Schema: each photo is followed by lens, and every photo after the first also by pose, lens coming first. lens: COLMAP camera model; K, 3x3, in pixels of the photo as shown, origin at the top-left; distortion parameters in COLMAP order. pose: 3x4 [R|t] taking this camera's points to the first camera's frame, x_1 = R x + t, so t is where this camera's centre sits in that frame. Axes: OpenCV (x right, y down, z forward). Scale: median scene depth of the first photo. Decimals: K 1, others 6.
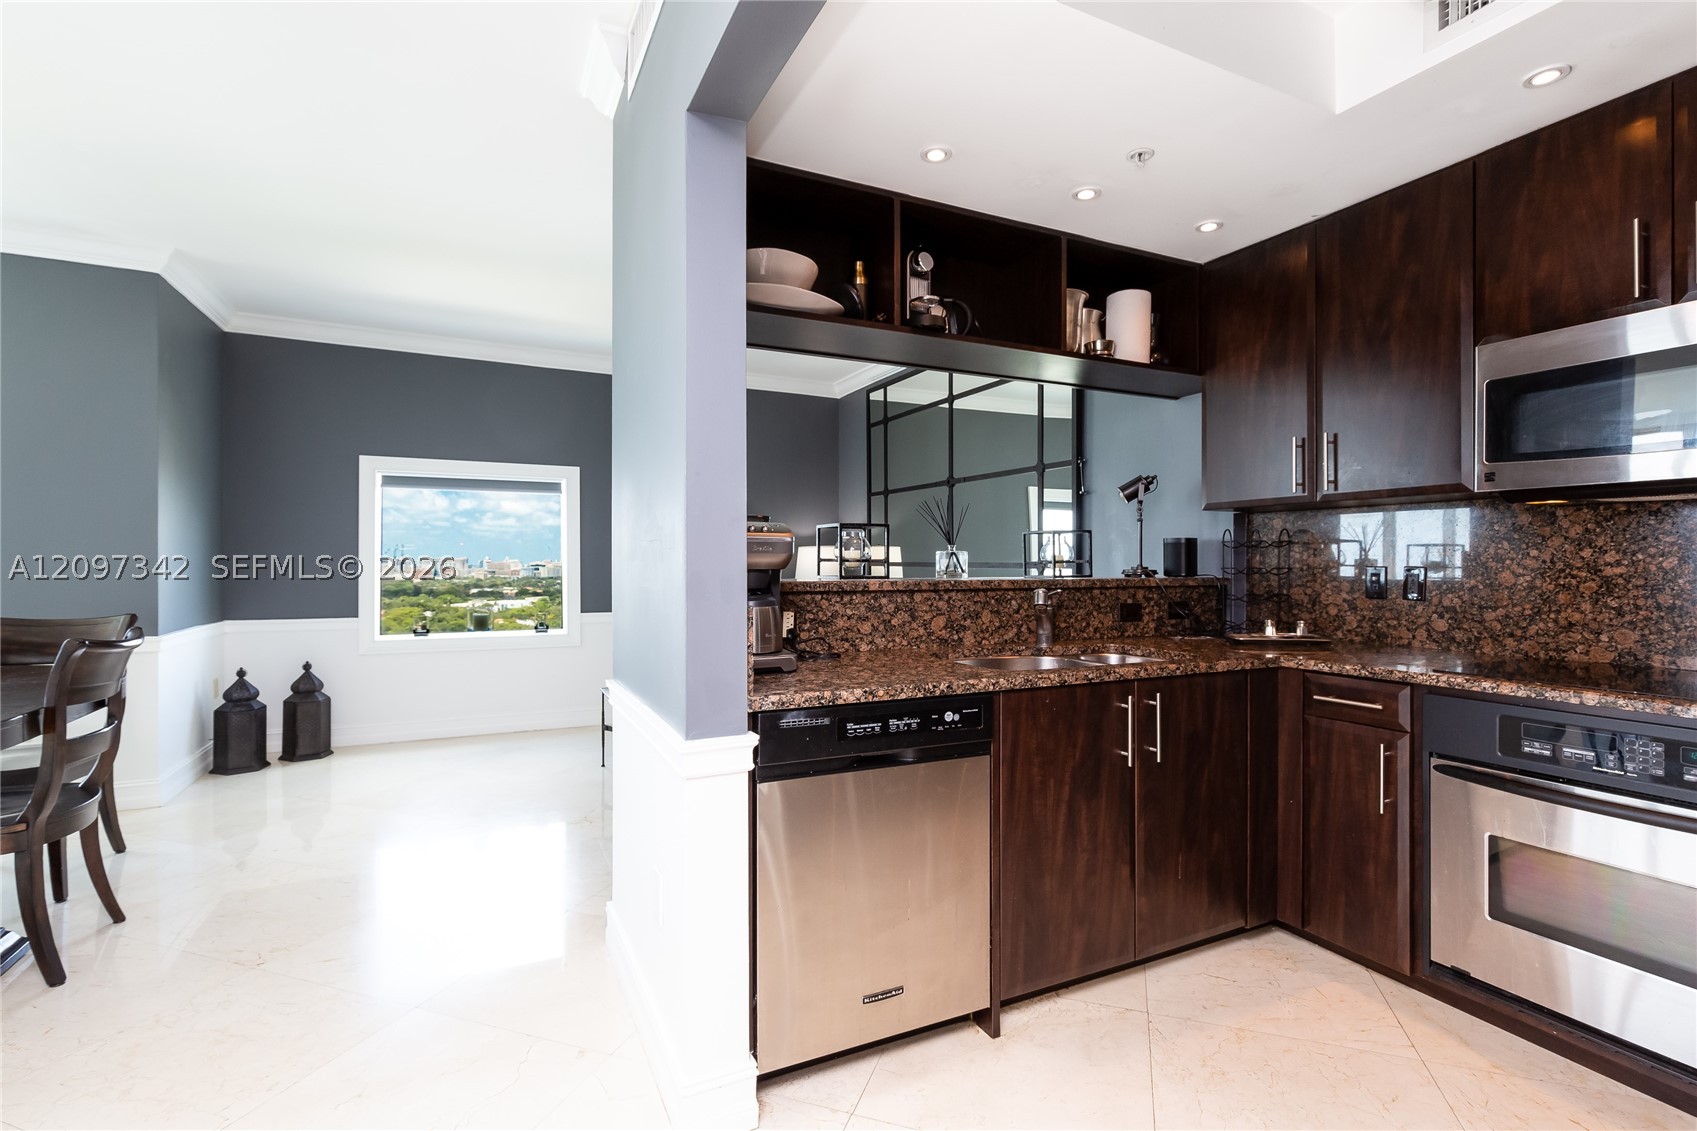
lens RADIAL K [[781.6, 0, 856.3], [0, 781.6, 567.9], [0, 0, 1]] dist [0.004466, -0.000274]
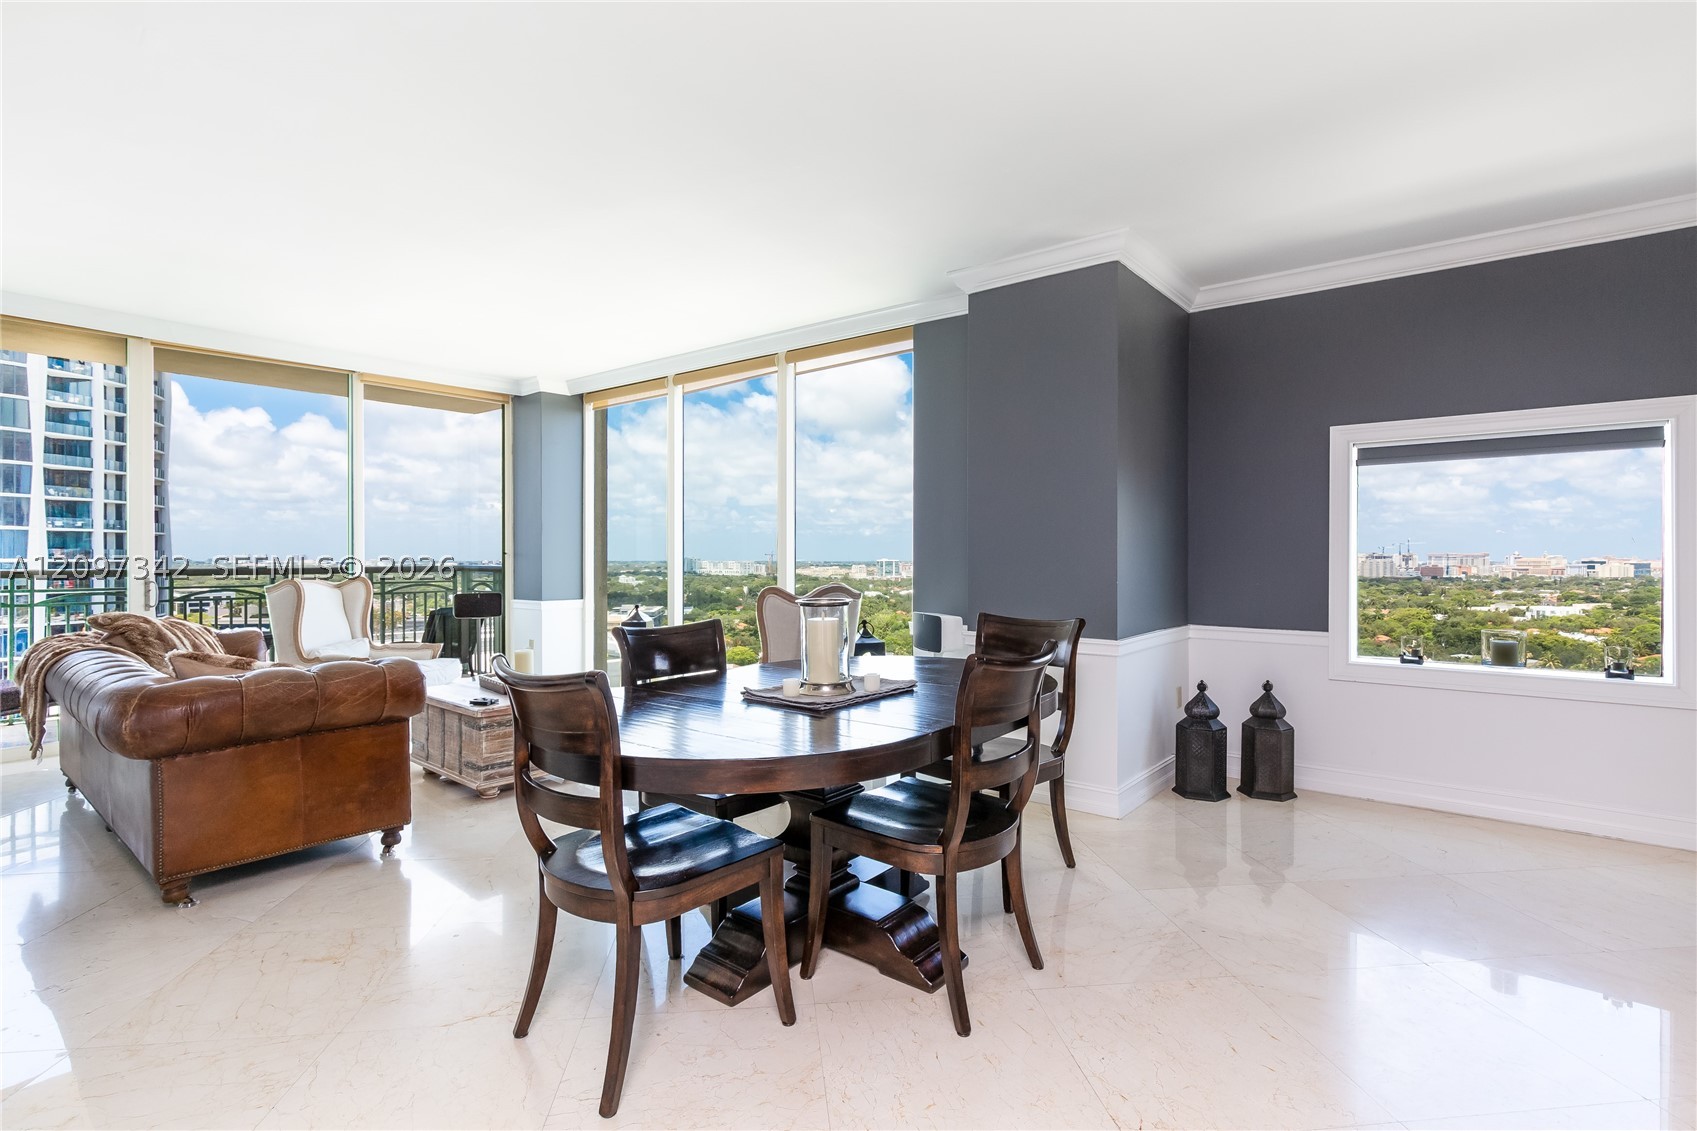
lens RADIAL K [[813.2, 0, 850.5], [0, 813.2, 556.2], [0, 0, 1]] dist [-0.005791, -0.000062]
pose [[0.427864, -0.003500, -0.903836, -0.104181], [-0.005364, 0.999965, -0.006411, -0.005368], [0.903827, 0.007591, 0.427830, 0.218736]]
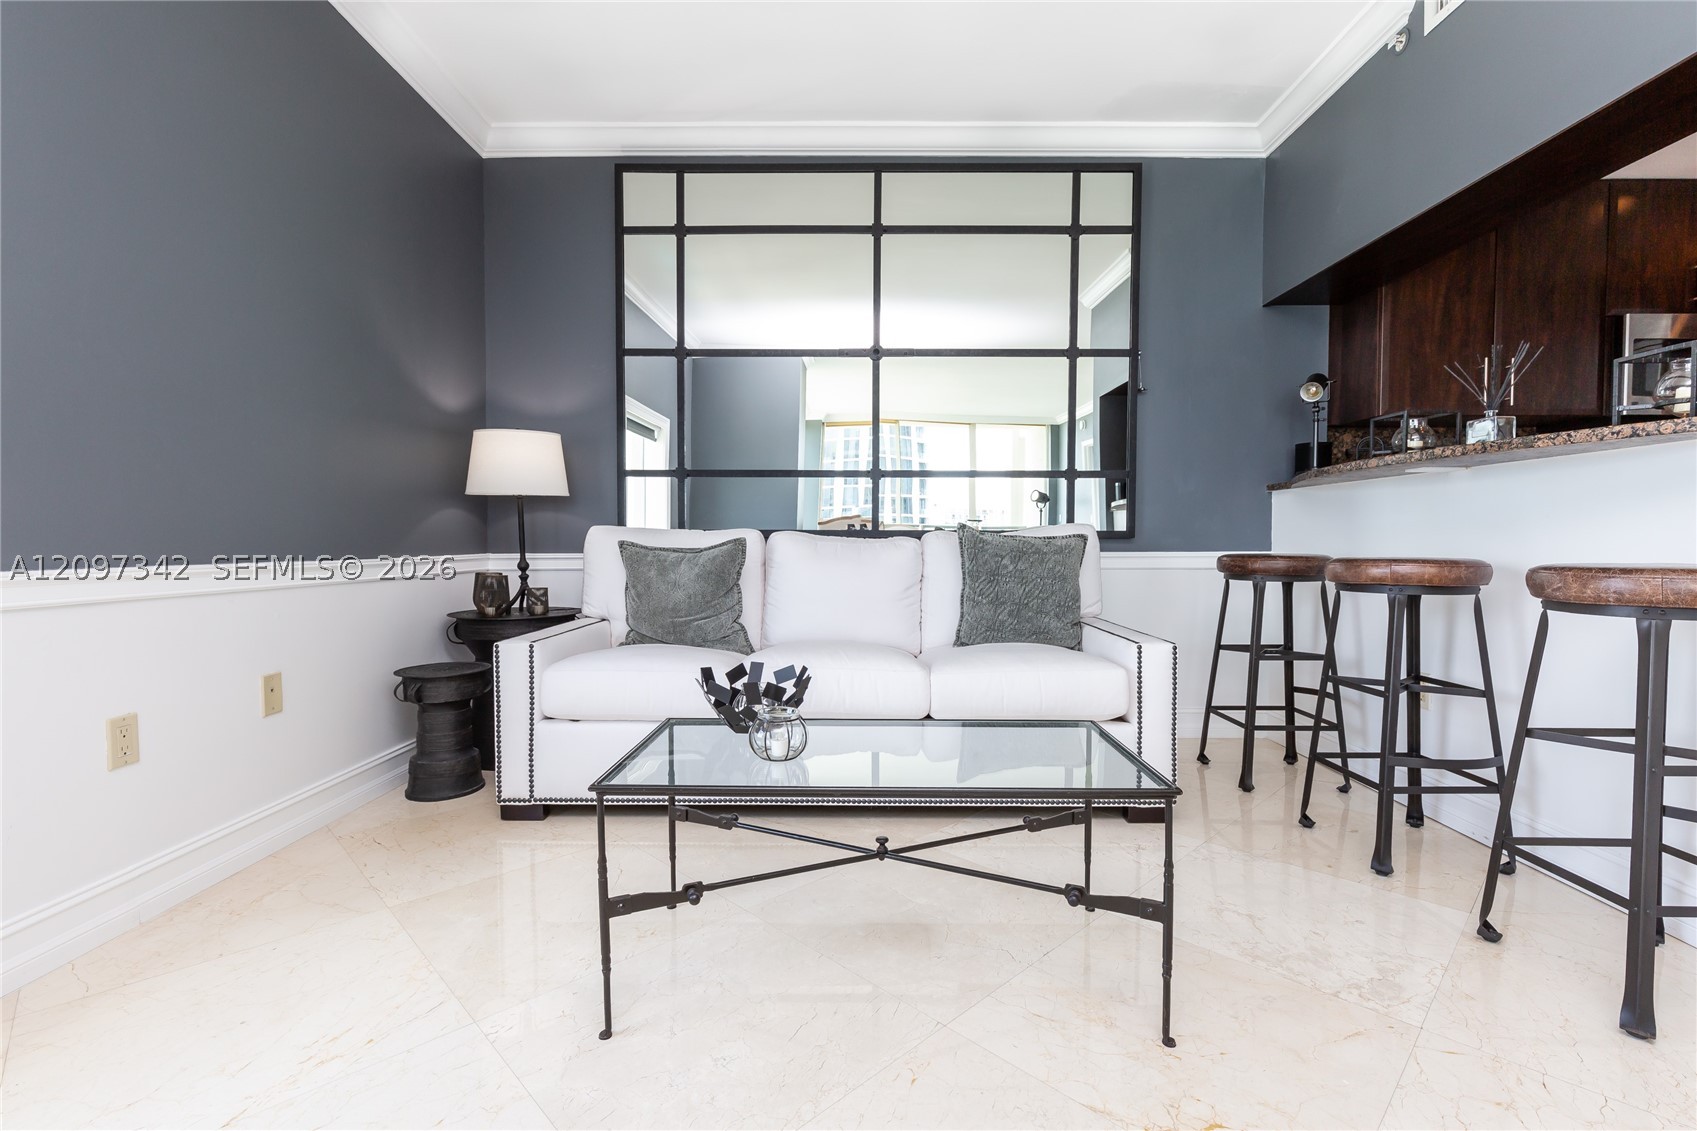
lens RADIAL K [[768.6, 0, 843.7], [0, 768.6, 563.6], [0, 0, 1]] dist [0.002710, 0.000289]
pose [[0.451722, -0.029602, 0.891668, -0.502350], [0.007584, 0.999541, 0.029341, 0.055380], [-0.892127, -0.006491, 0.451739, 0.721424]]
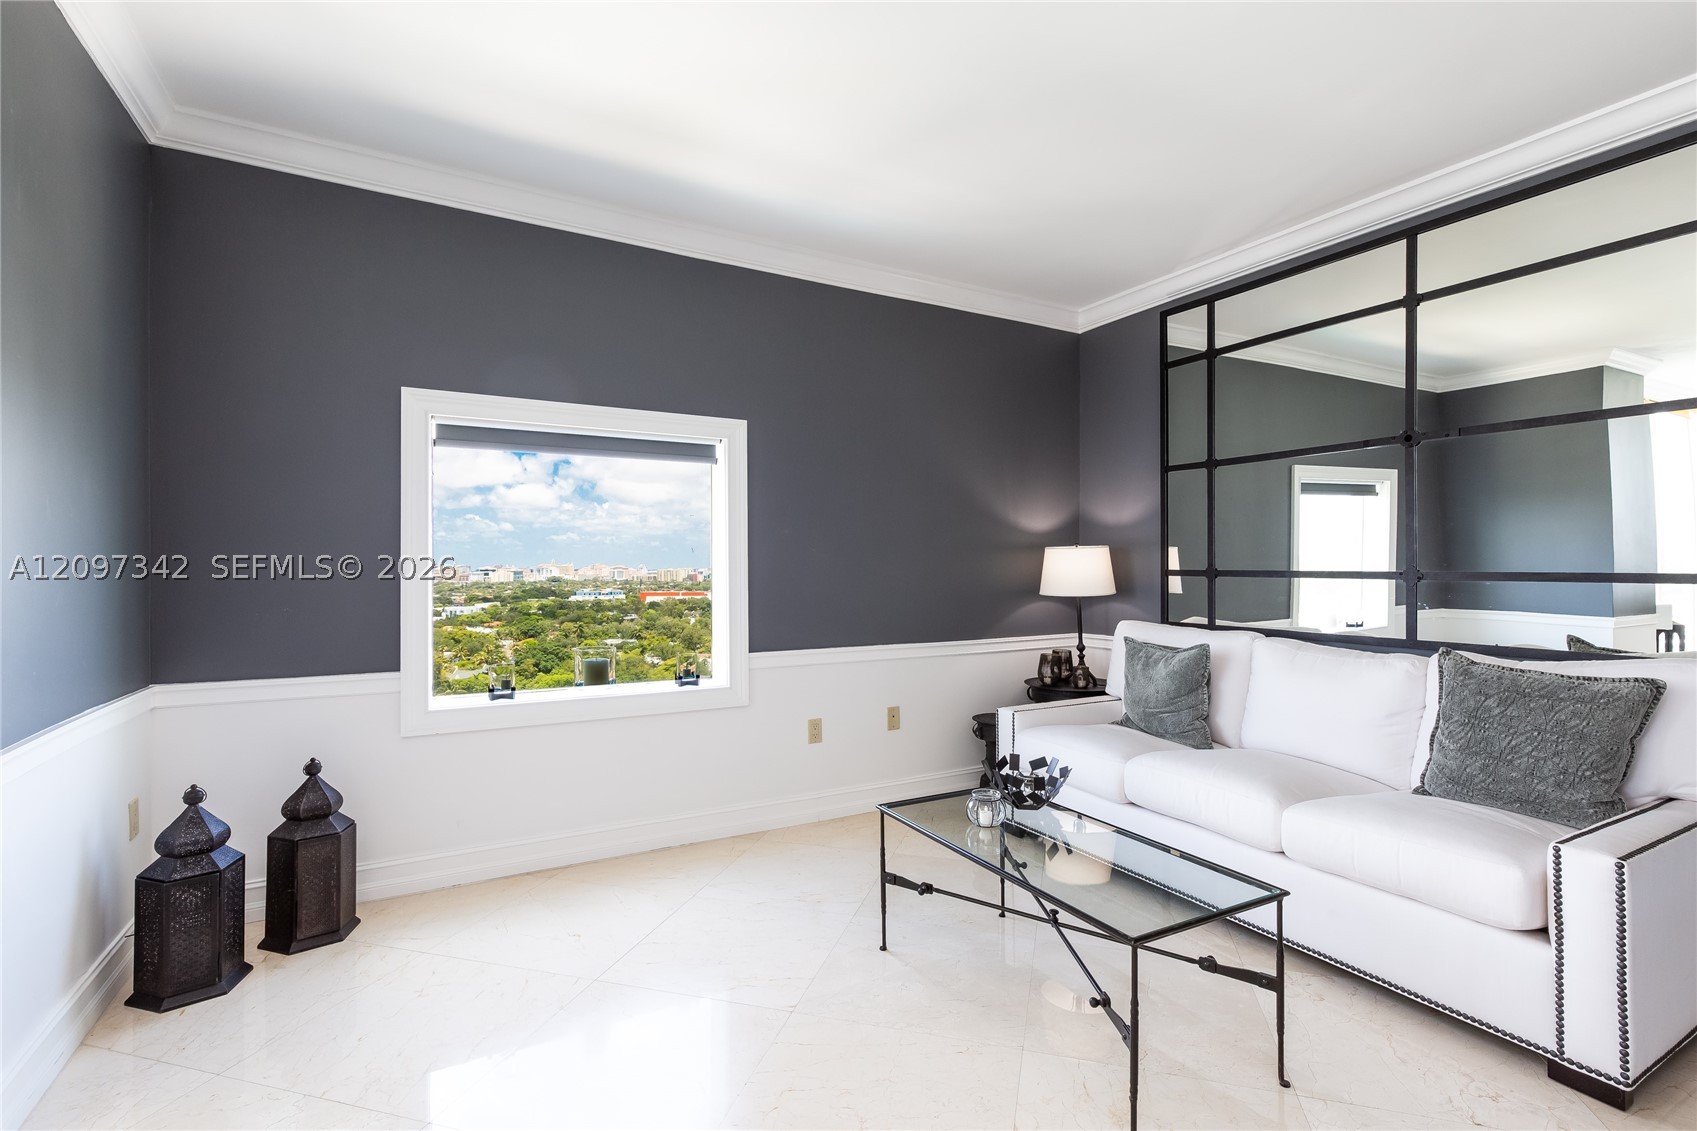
lens RADIAL K [[777.7, 0, 853.0], [0, 777.7, 565.5], [0, 0, 1]] dist [0.007542, -0.000233]
pose [[0.998546, -0.003559, 0.053785, -0.346397], [0.003963, 0.999965, -0.007420, -0.008059], [-0.053757, 0.007622, 0.998525, 0.427572]]
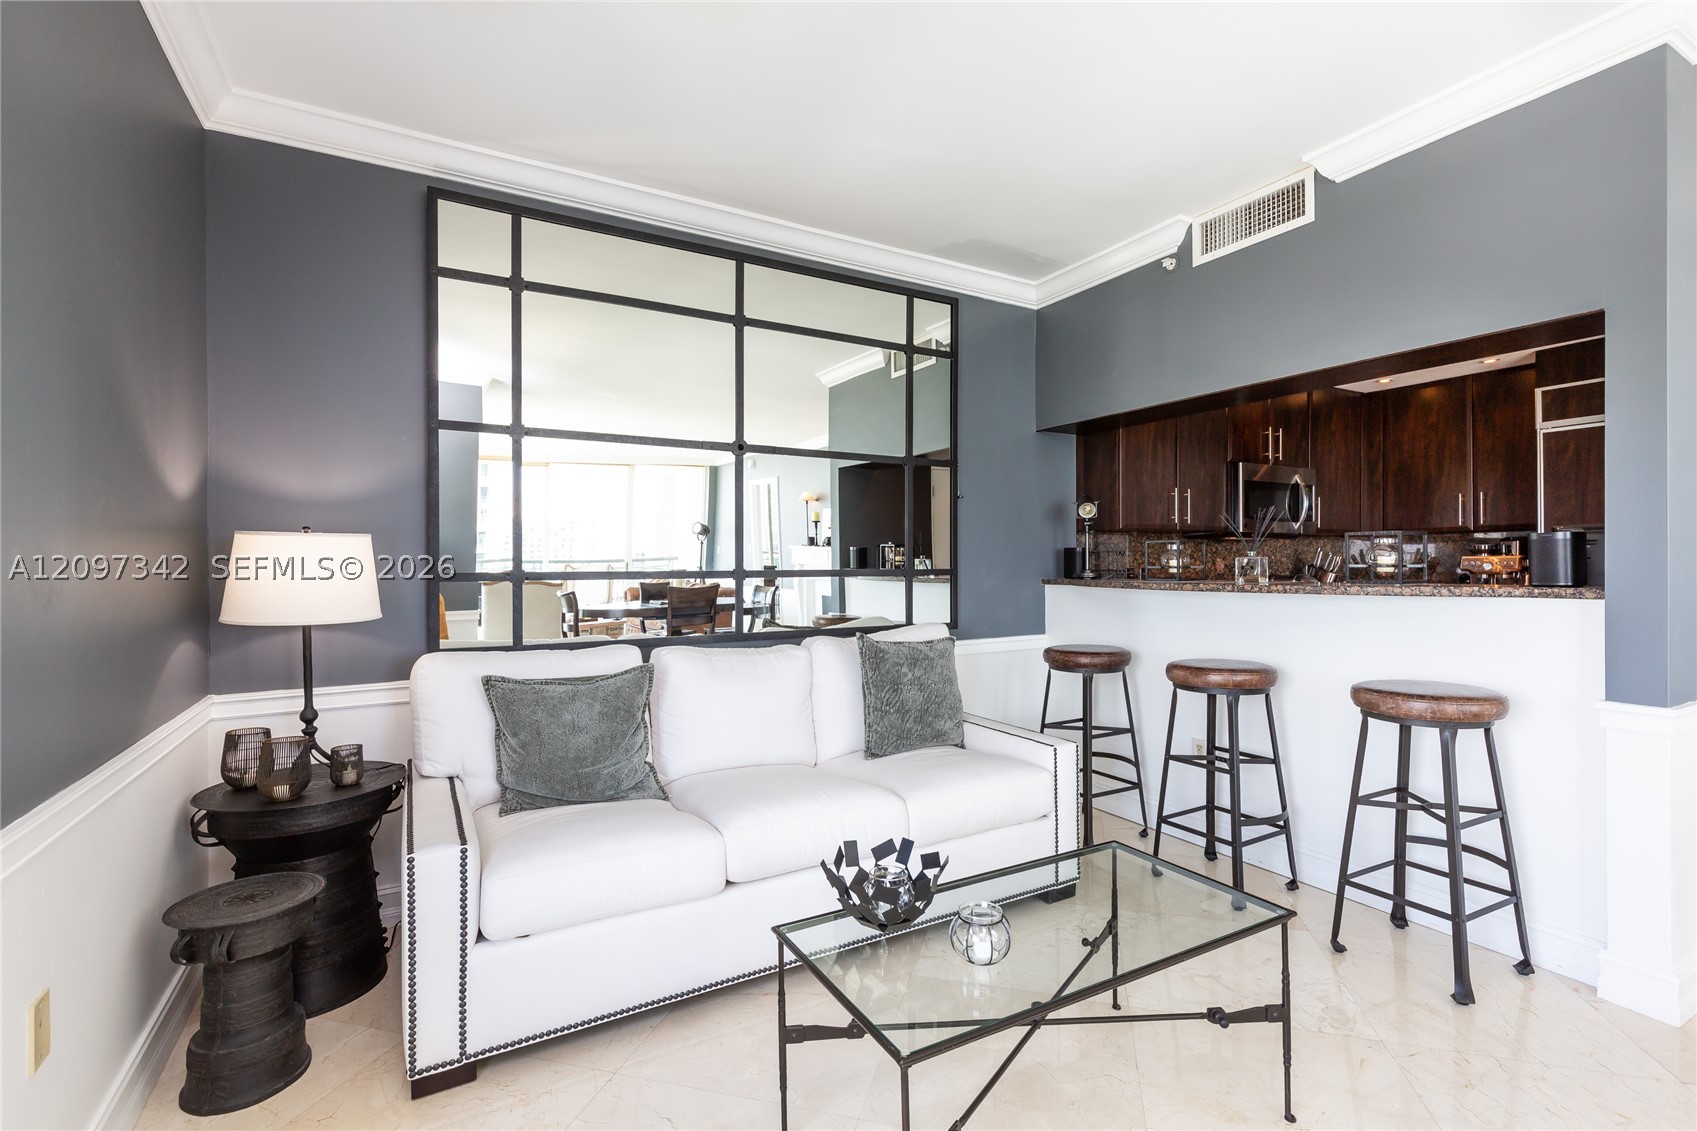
lens RADIAL K [[781.6, 0, 856.3], [0, 781.6, 567.9], [0, 0, 1]] dist [0.004466, -0.000274]
pose [[-0.067152, -0.005966, 0.997725, -0.540370], [0.013517, 0.999885, 0.006889, -0.011577], [-0.997651, 0.013949, -0.067063, 0.946737]]
